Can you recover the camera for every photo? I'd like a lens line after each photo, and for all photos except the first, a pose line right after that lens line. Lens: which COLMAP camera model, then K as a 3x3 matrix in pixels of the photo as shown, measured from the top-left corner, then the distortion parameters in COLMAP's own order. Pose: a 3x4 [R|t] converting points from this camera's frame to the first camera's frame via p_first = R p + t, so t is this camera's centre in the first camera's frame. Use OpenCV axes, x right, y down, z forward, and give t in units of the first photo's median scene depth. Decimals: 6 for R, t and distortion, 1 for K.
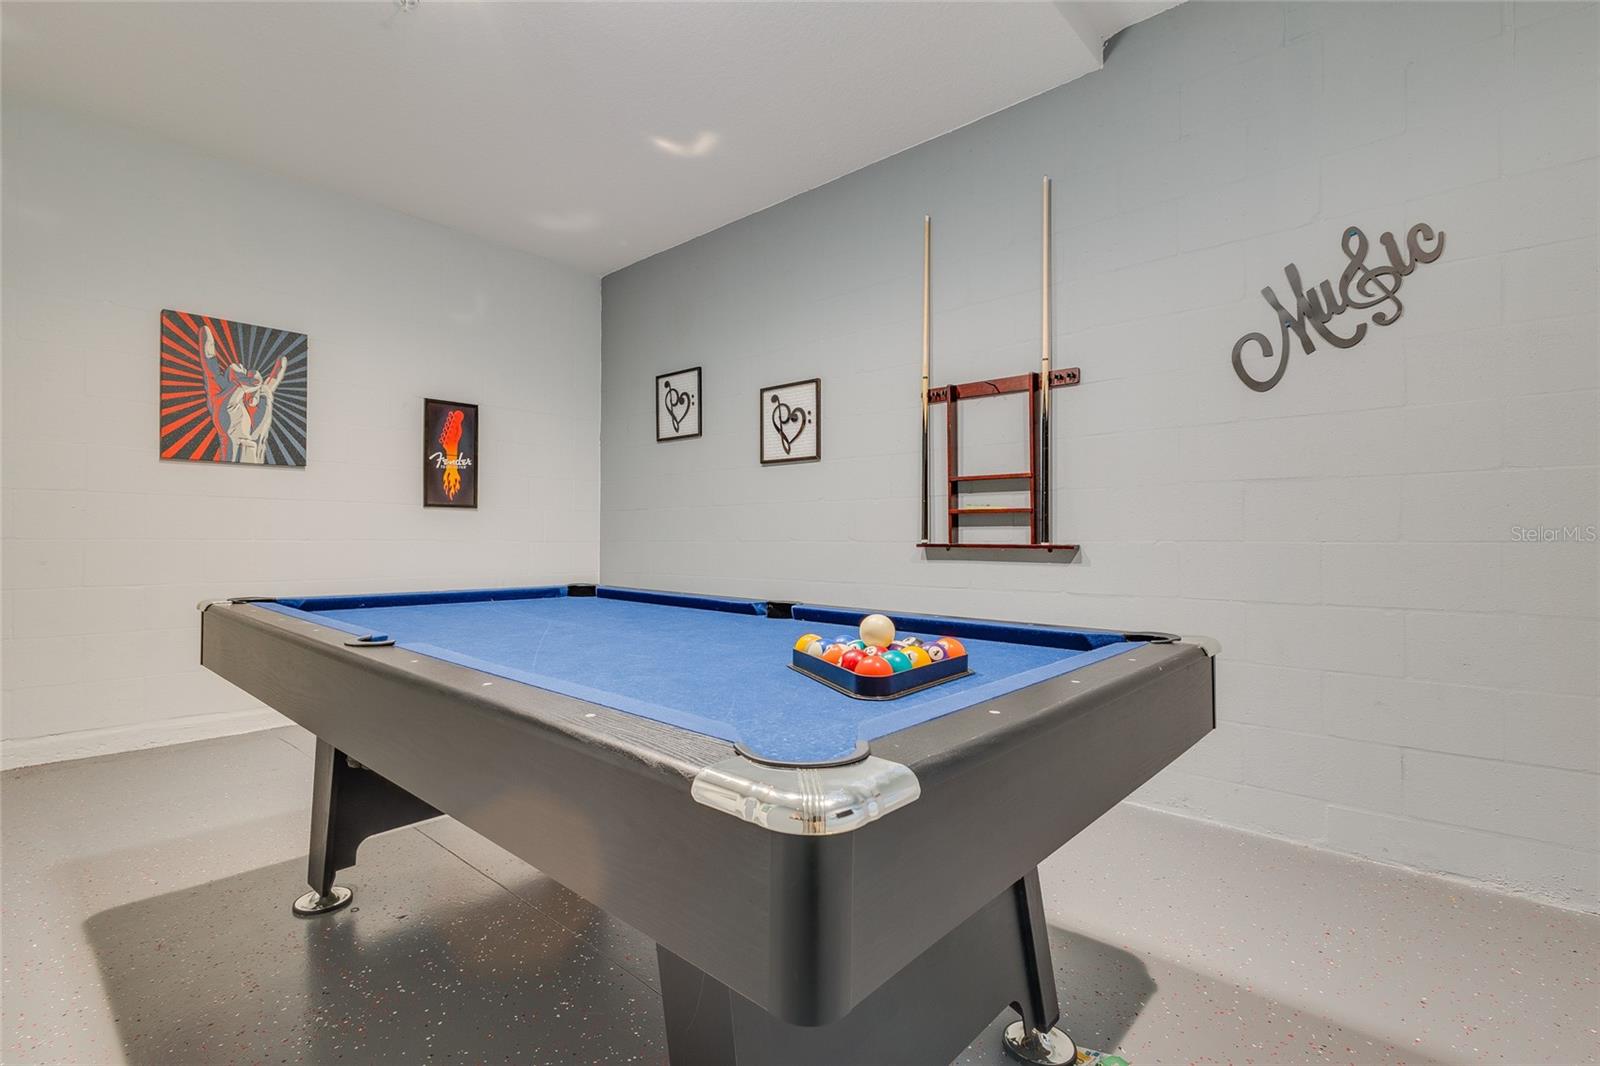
lens RADIAL K [[745.9, 0, 800.0], [0, 745.9, 533.0], [0, 0, 1]] dist [0.001759, 0.000023]
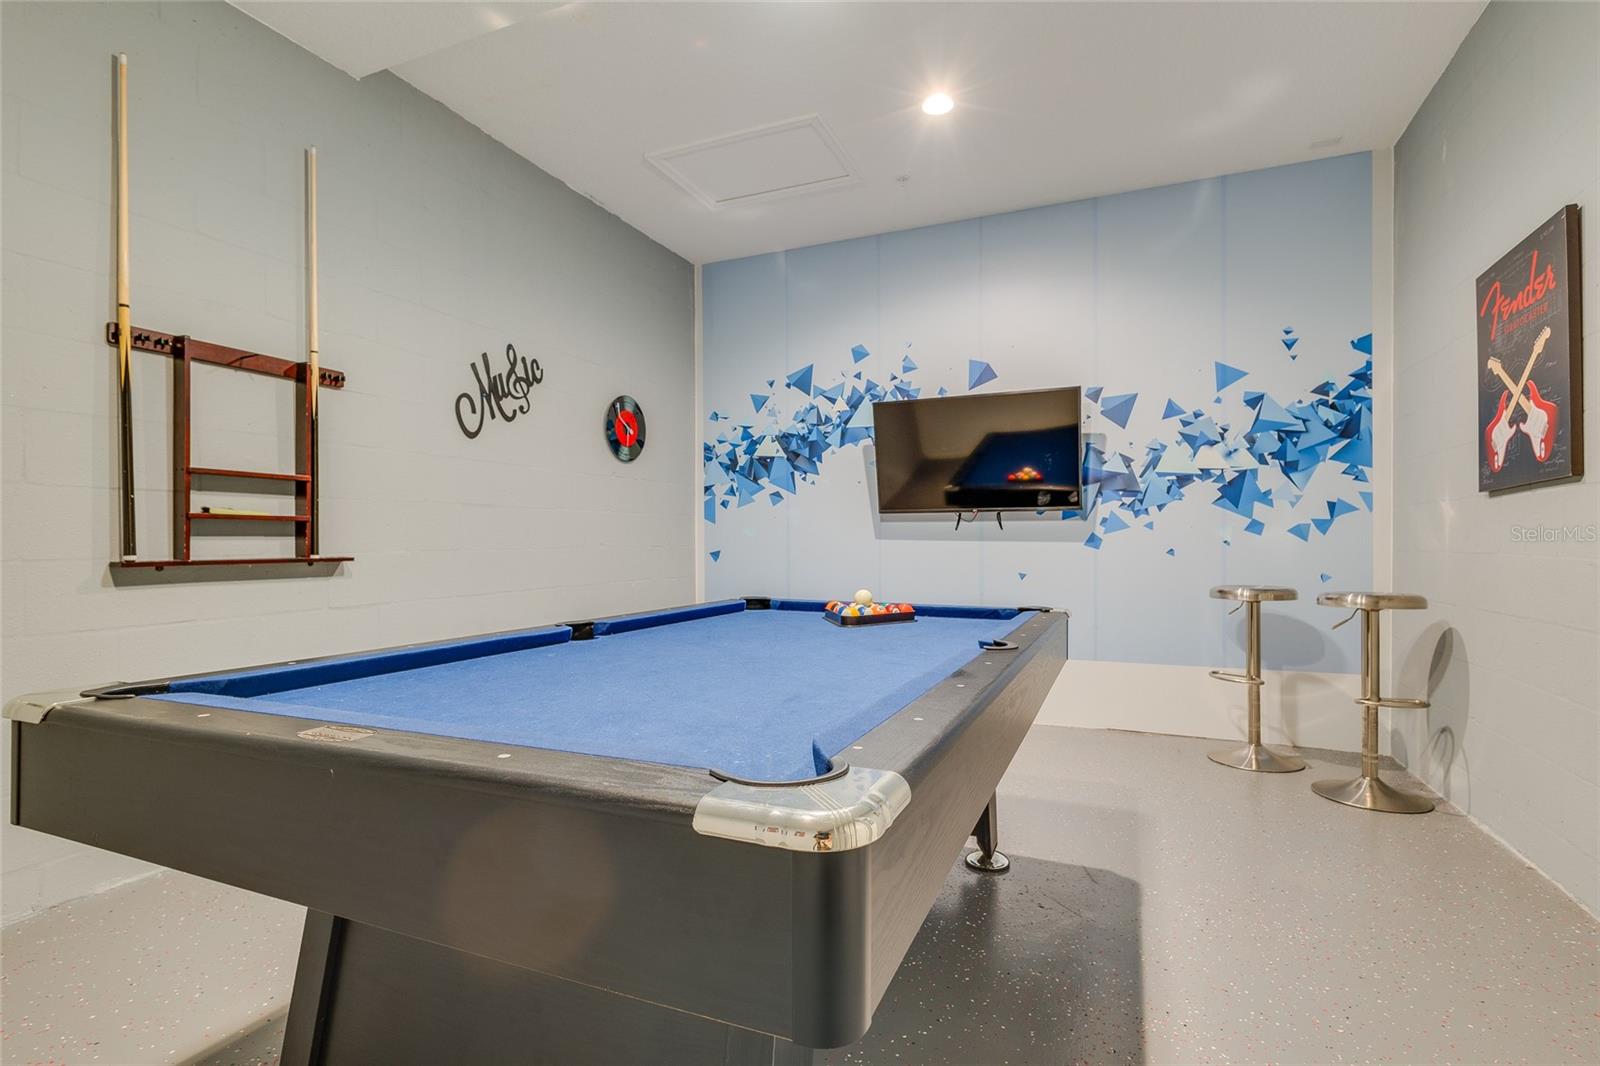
lens RADIAL K [[745.9, 0, 800.0], [0, 745.9, 533.0], [0, 0, 1]] dist [0.001759, 0.000023]
pose [[-0.312832, 0.009548, 0.949760, -0.715668], [-0.001114, 0.999945, -0.010420, -0.005116], [-0.949808, -0.004318, -0.312804, 0.729596]]
